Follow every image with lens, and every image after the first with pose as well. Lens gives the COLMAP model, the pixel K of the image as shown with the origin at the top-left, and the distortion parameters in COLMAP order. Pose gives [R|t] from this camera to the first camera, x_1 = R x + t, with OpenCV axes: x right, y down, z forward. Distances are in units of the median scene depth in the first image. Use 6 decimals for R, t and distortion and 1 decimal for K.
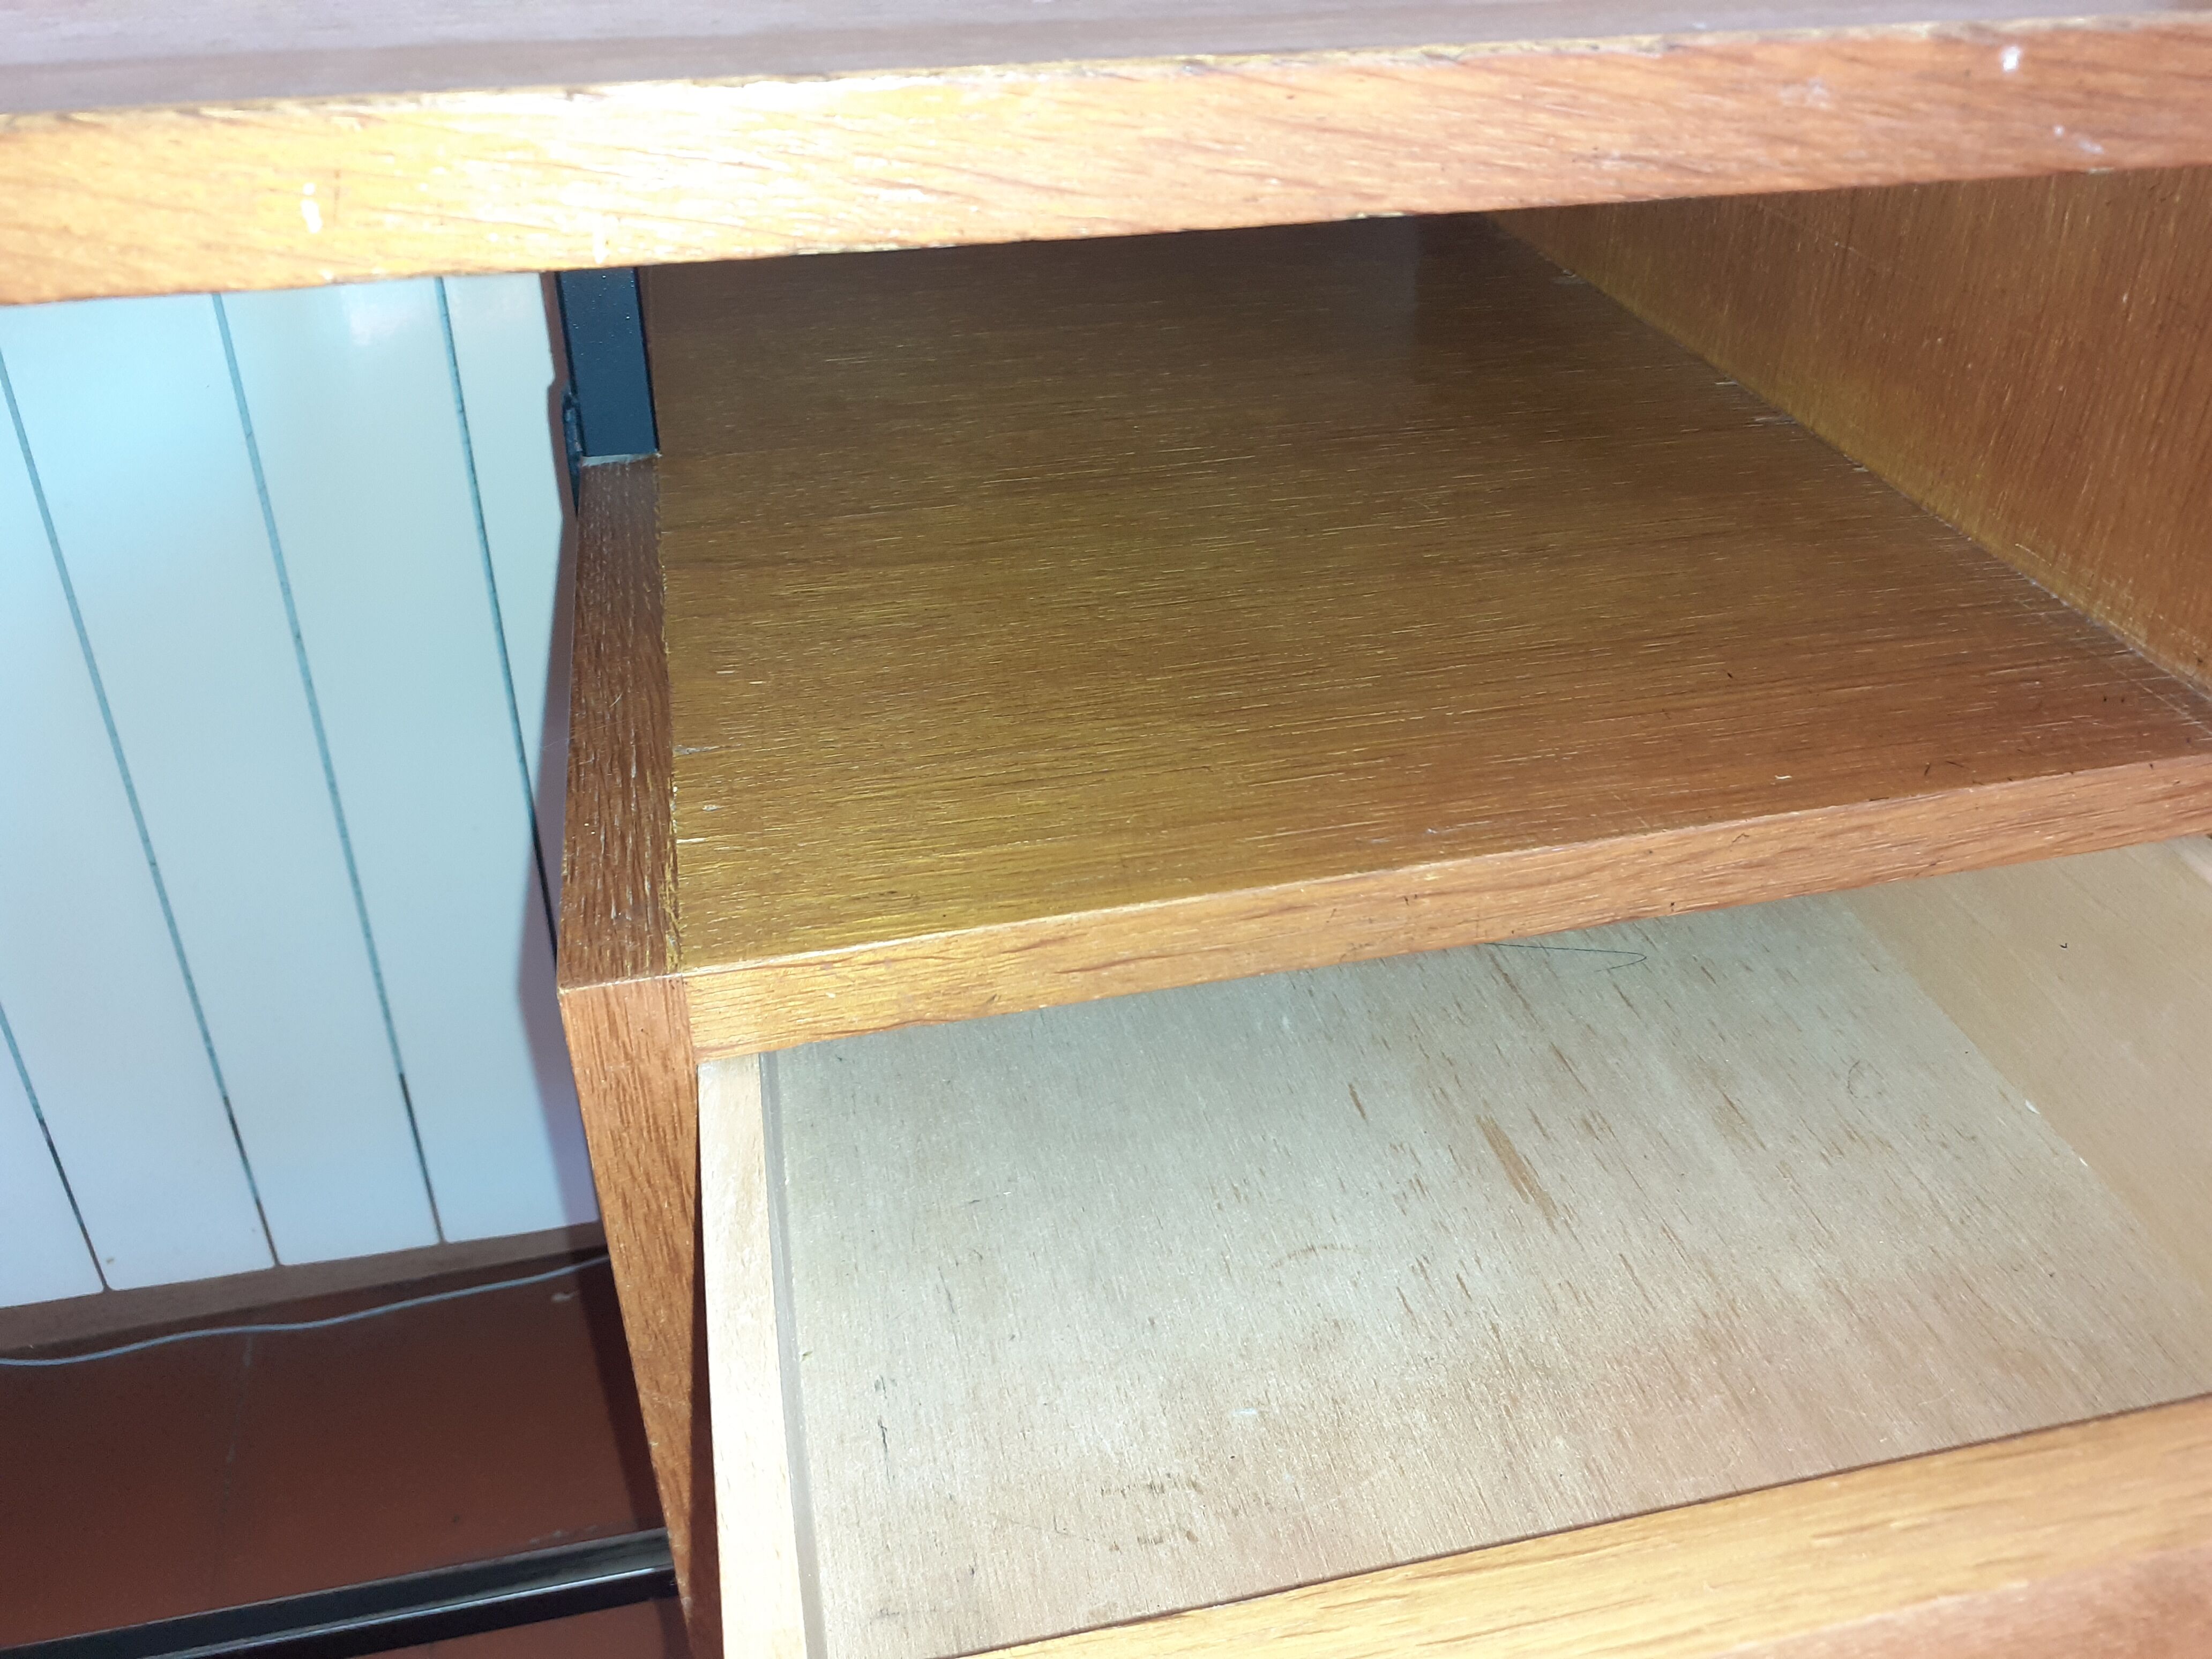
lens RADIAL K [[1805.2, 0, 1117.2], [0, 1805.2, 812.9], [0, 0, 1]] dist [0.038371, -0.079129]
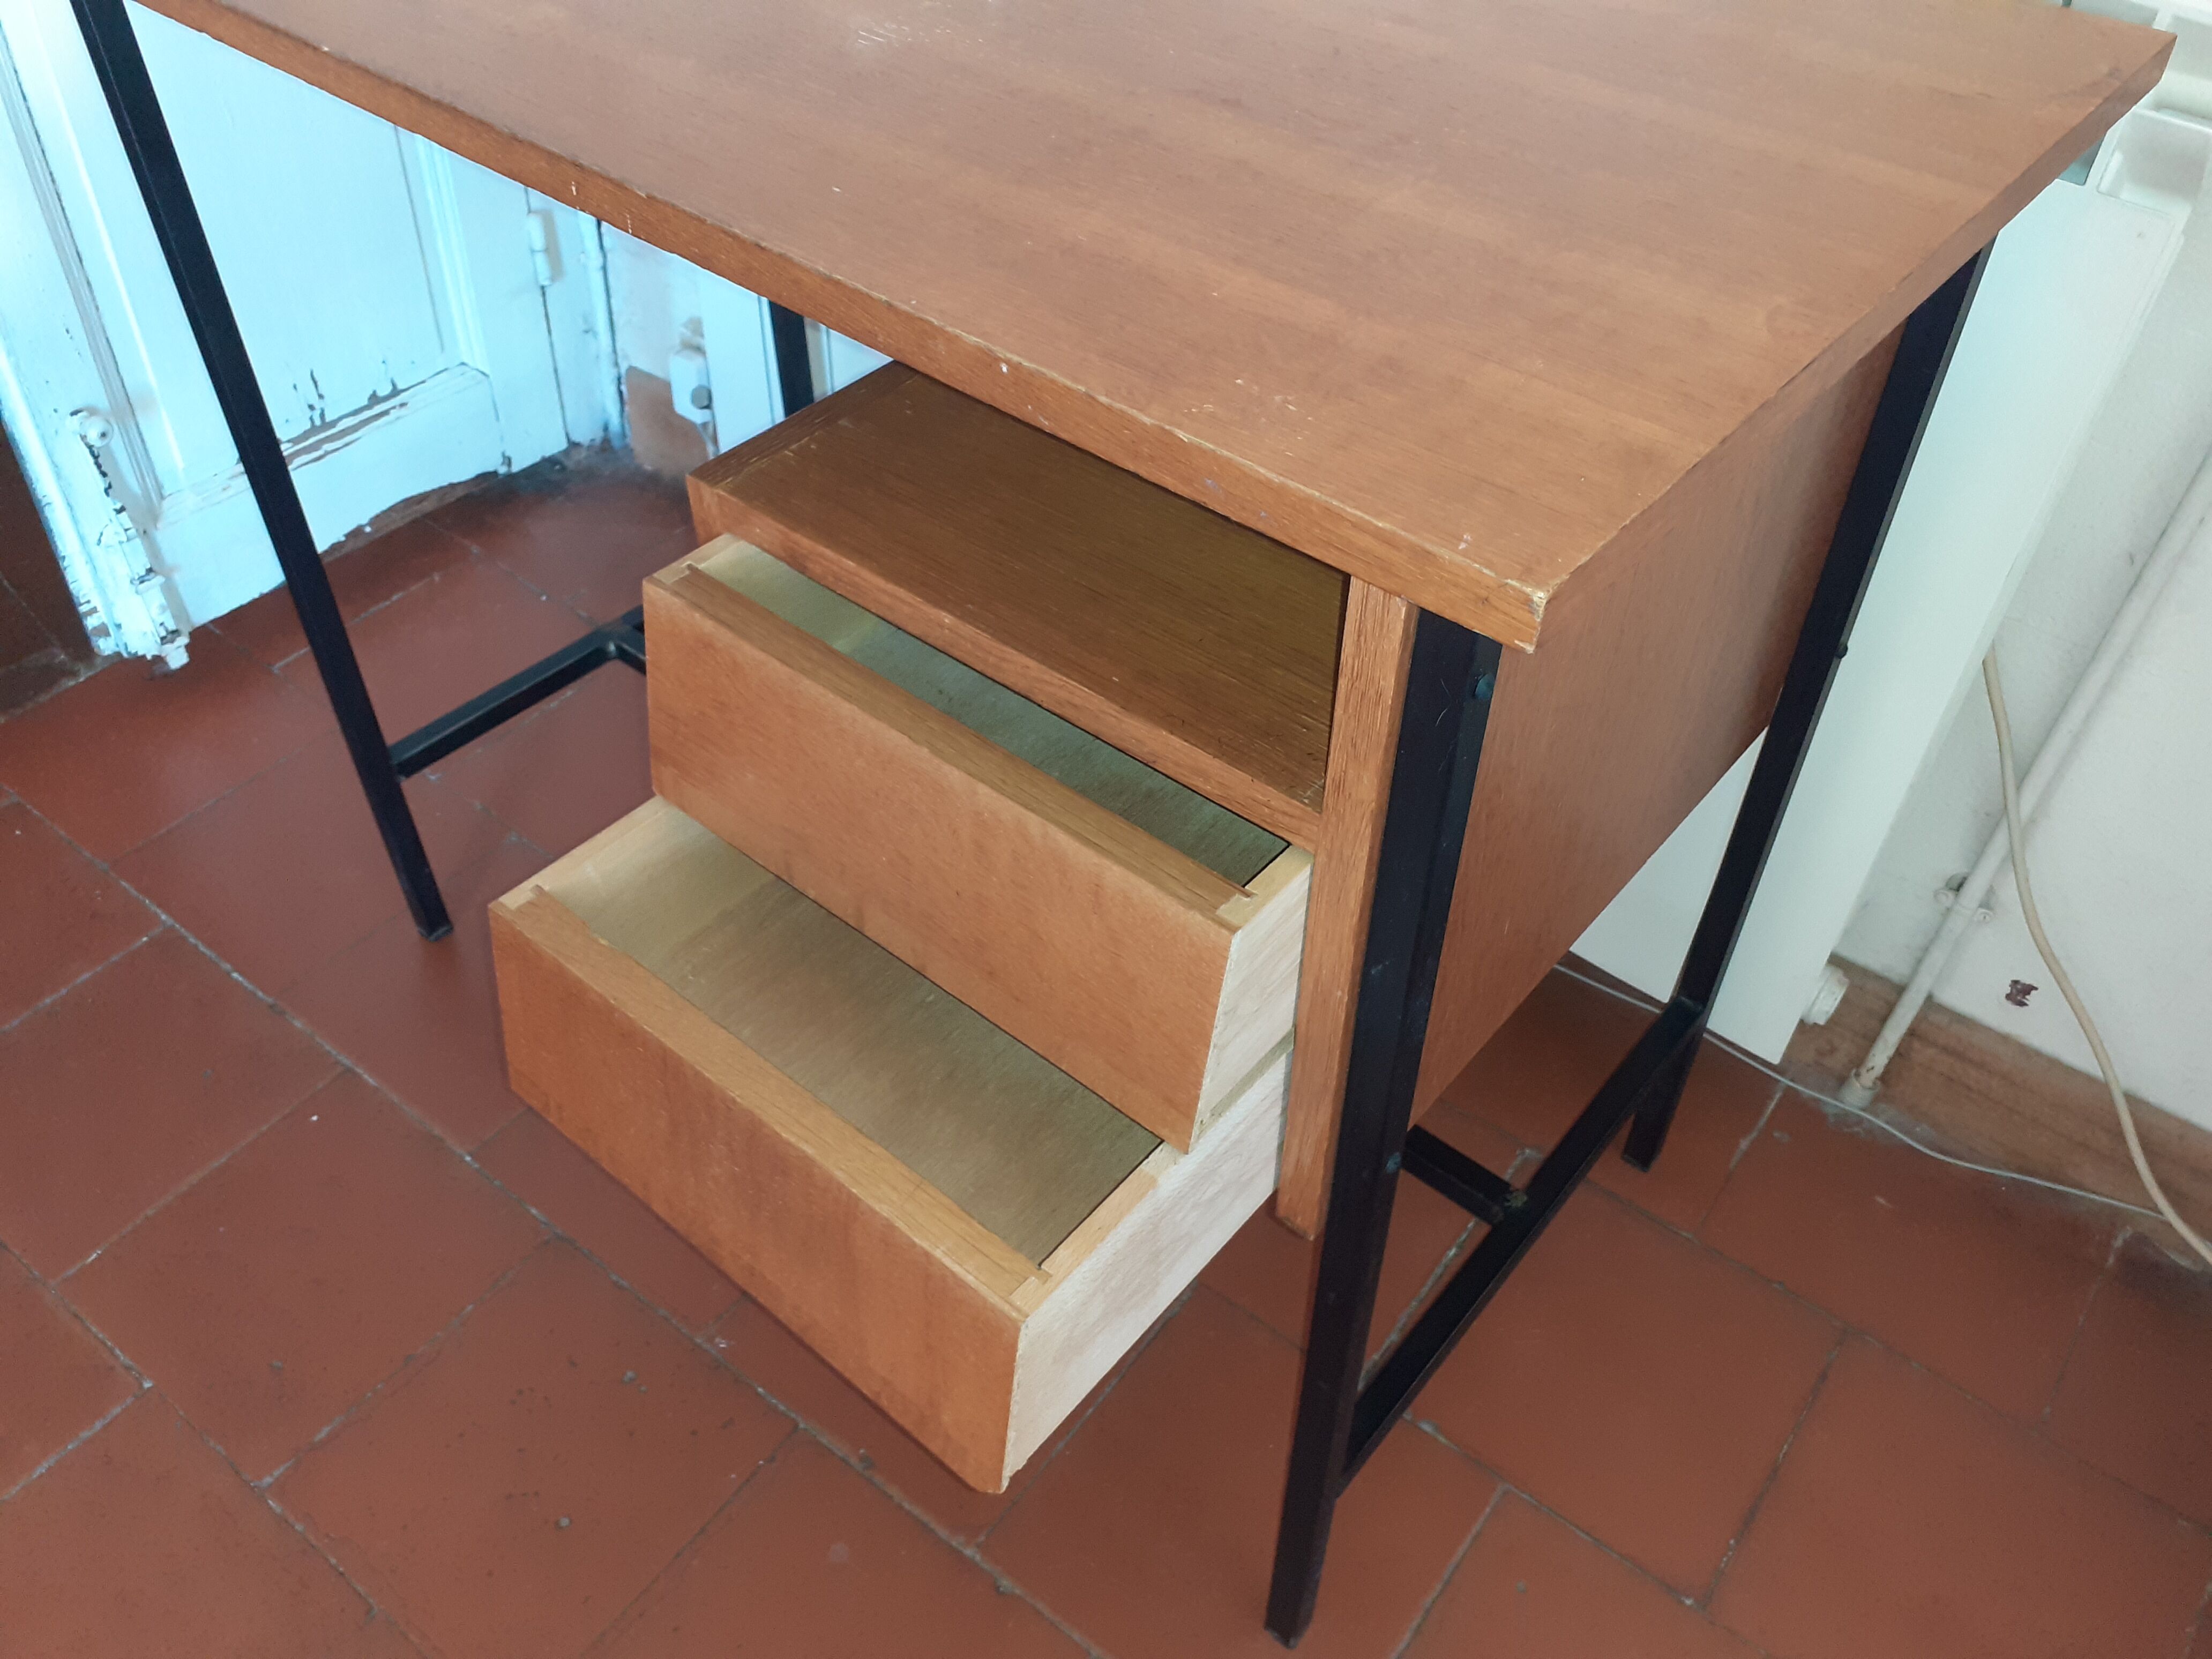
lens RADIAL K [[1805.2, 0, 1091.5], [0, 1805.2, 831.9], [0, 0, 1]] dist [0.038371, -0.079129]
pose [[0.595475, 0.555712, -0.580167, 1.475768], [-0.433095, 0.830294, 0.350773, -0.517861], [0.676638, 0.042391, 0.735095, -0.393942]]
